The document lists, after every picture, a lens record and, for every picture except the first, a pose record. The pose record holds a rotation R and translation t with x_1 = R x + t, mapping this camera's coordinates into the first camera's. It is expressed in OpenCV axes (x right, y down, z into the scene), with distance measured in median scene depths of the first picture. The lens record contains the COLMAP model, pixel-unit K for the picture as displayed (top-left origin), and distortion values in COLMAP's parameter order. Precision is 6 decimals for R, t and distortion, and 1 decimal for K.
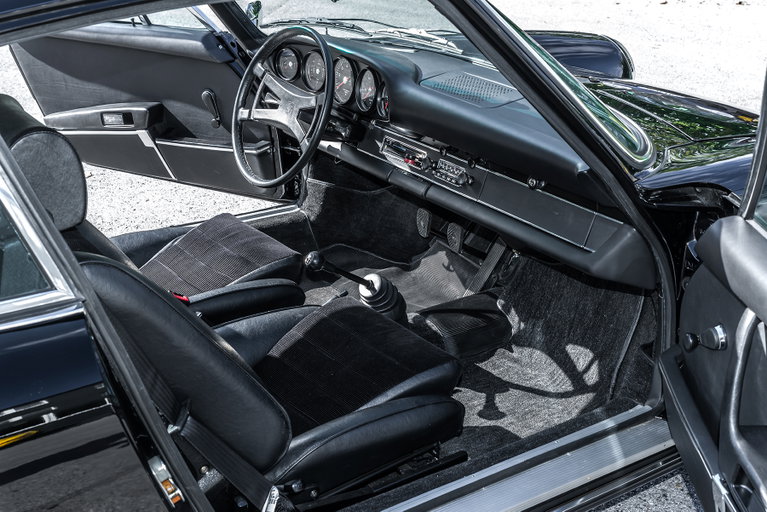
lens RADIAL K [[1078.5, 0, 383.5], [0, 1078.5, 256.0], [0, 0, 1]] dist [0.042465, 0.084840]
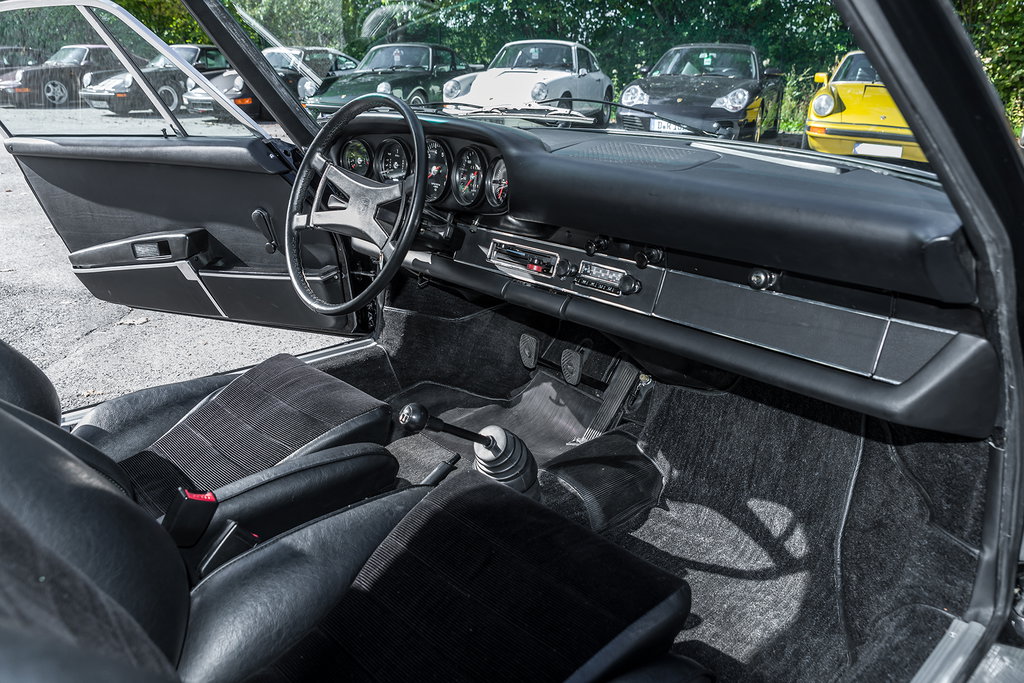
lens RADIAL K [[718.4, 0, 510.8], [0, 718.4, 320.9], [0, 0, 1]] dist [-0.002280, -0.000531]
pose [[0.989643, -0.053352, 0.133271, -0.053320], [0.062430, 0.995937, -0.064894, -0.019902], [-0.129268, 0.072542, 0.988953, 0.480212]]
